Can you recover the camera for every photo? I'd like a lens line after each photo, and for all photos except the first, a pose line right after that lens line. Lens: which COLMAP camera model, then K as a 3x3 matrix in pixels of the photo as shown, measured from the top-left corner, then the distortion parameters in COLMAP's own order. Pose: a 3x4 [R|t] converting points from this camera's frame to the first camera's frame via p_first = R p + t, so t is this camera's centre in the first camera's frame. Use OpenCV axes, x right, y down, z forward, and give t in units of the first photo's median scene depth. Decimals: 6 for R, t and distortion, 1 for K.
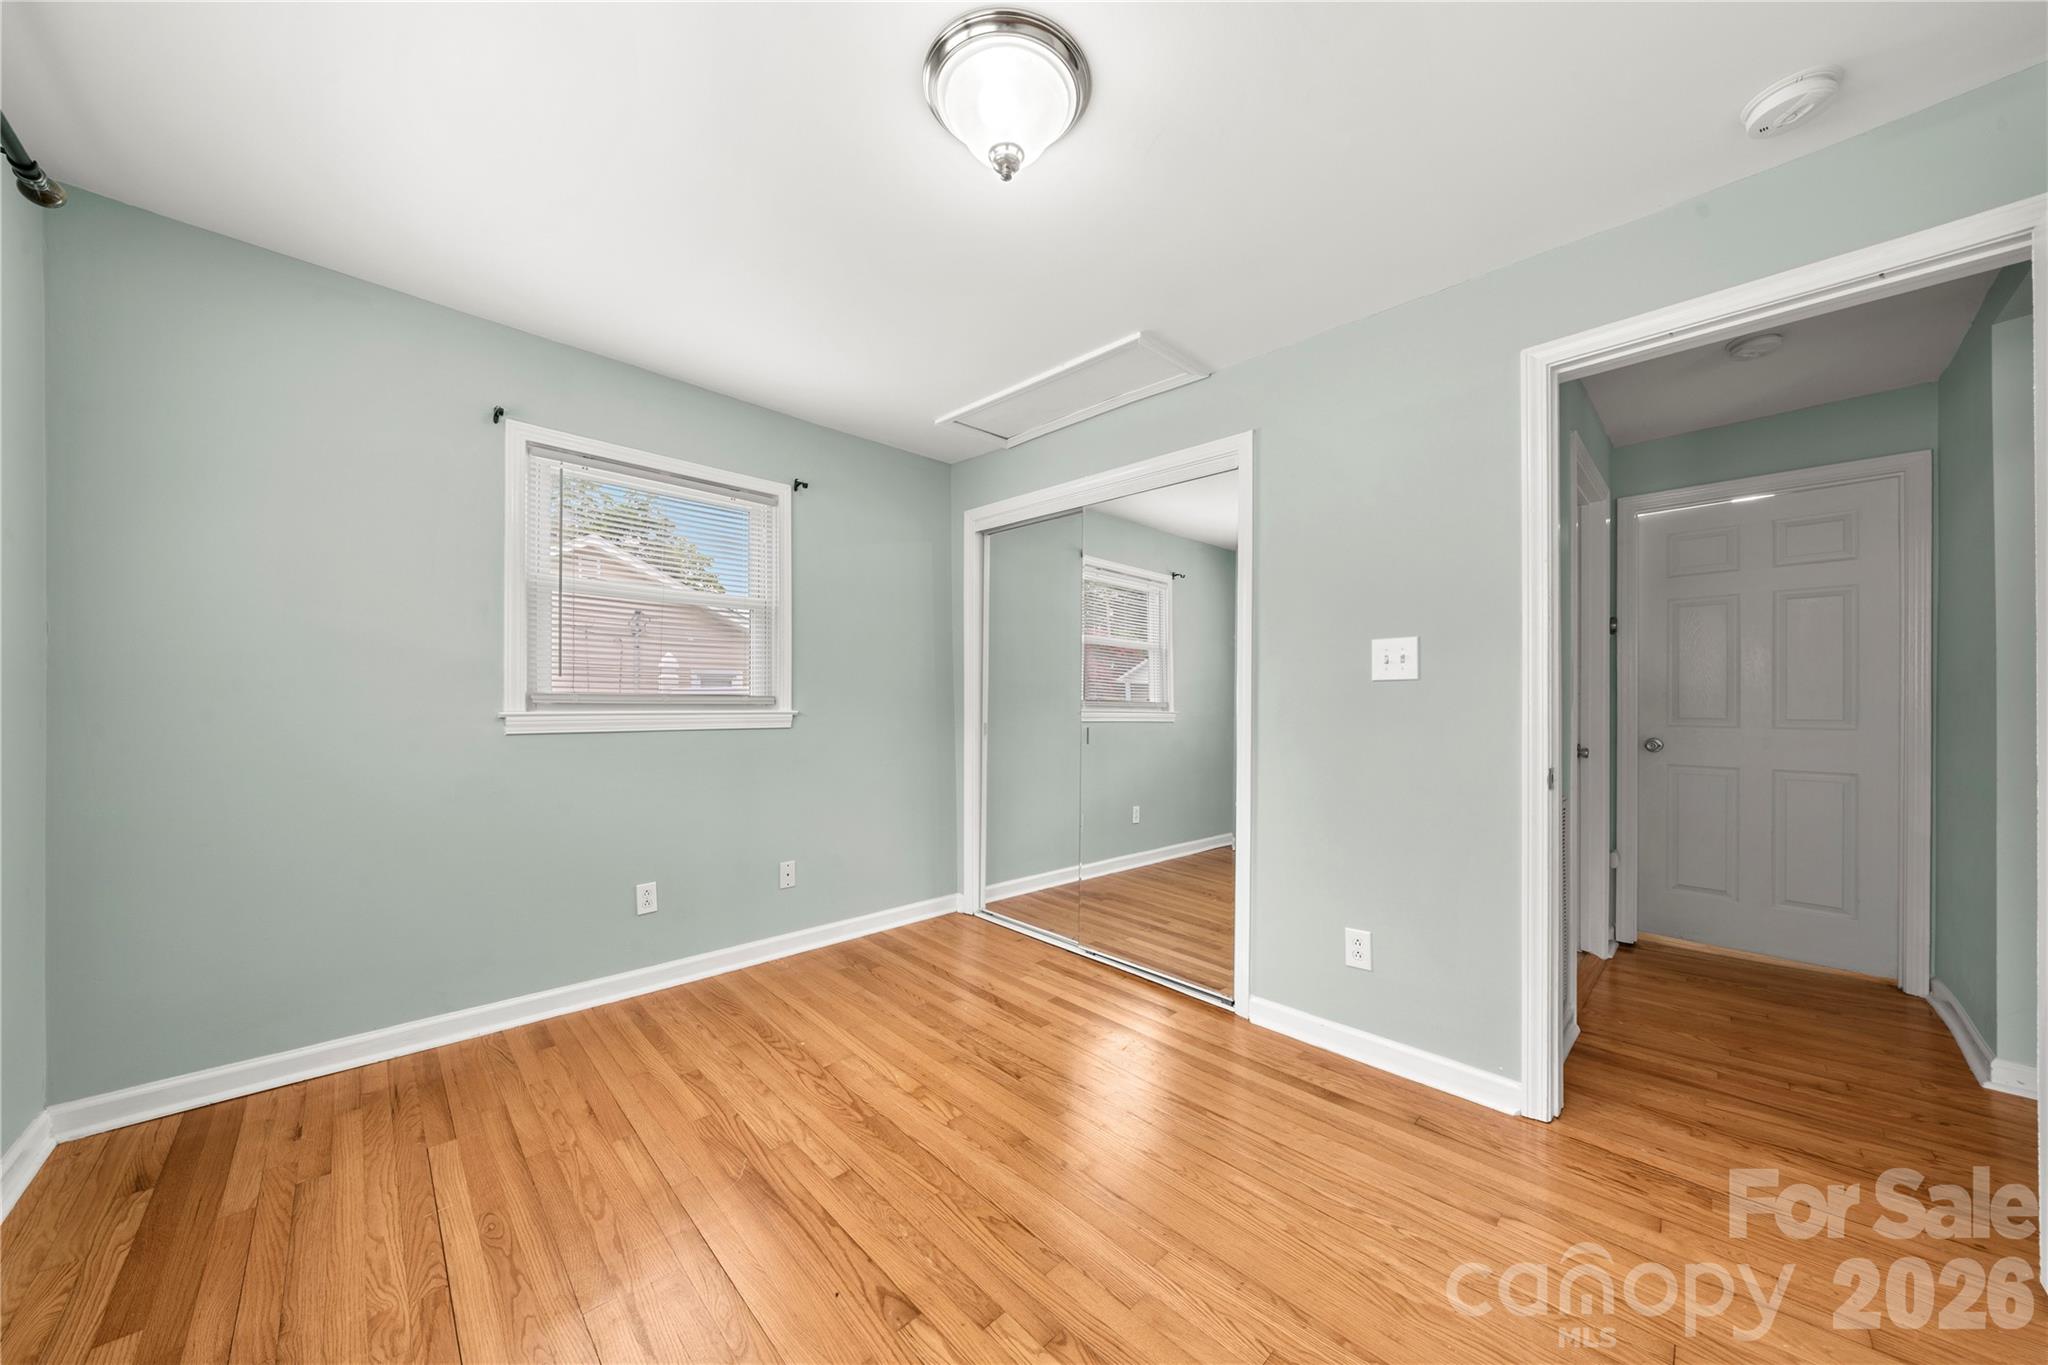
lens RADIAL K [[693.0, 0, 1020.0], [0, 693.0, 687.9], [0, 0, 1]] dist [-0.000868, -0.000124]
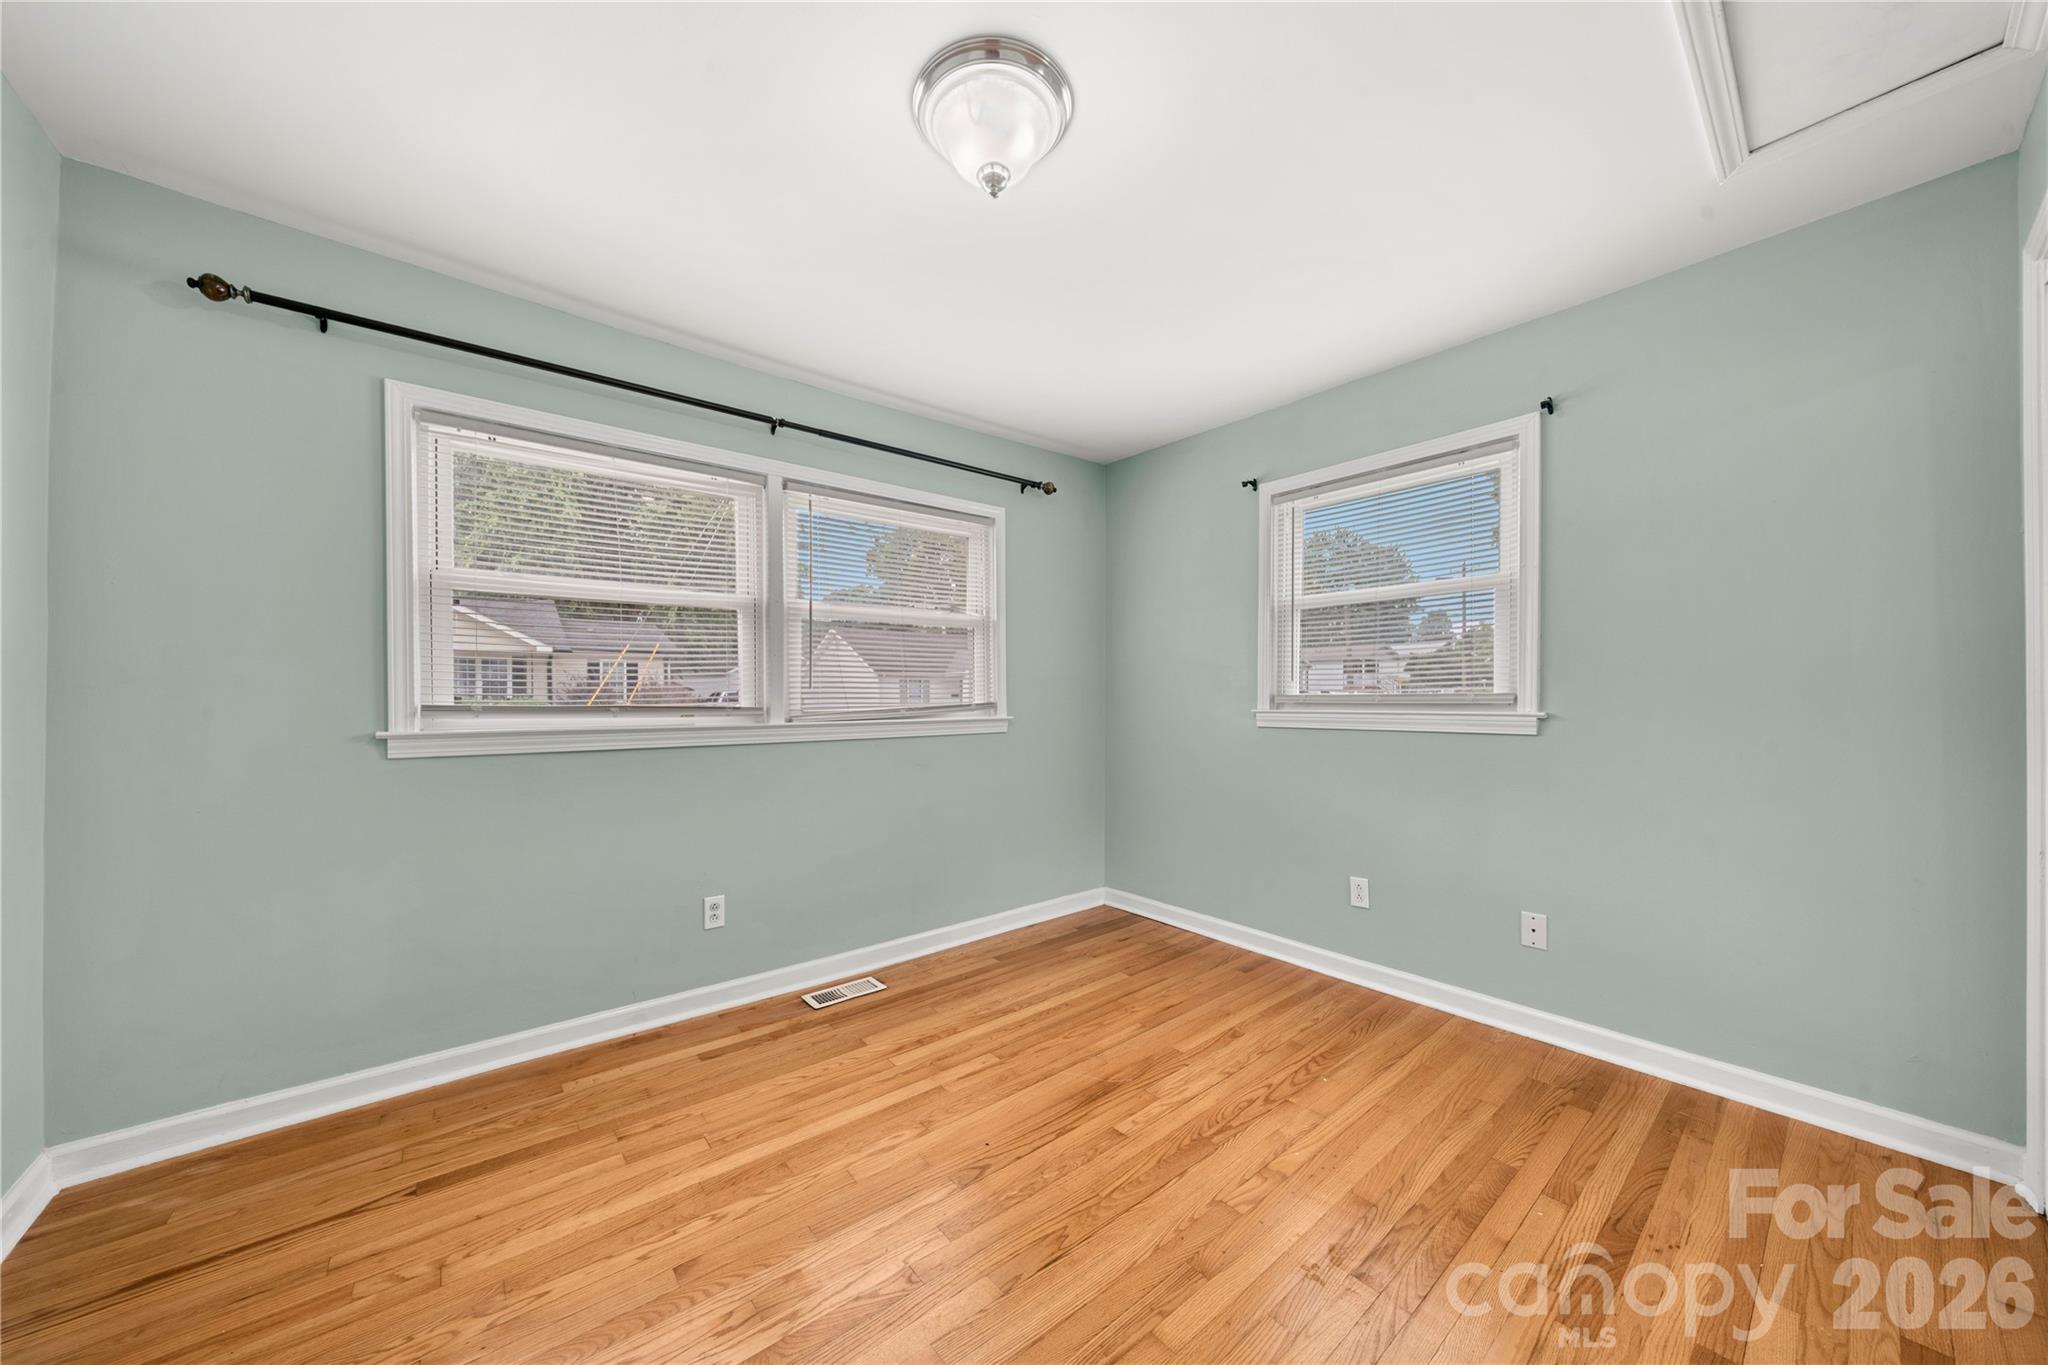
lens RADIAL K [[693.0, 0, 1020.0], [0, 693.0, 687.9], [0, 0, 1]] dist [-0.000868, -0.000124]
pose [[-0.073977, -0.023217, -0.996990, 0.629271], [0.022008, 0.999447, -0.024907, 0.017782], [0.997017, -0.023785, -0.073425, 0.686973]]
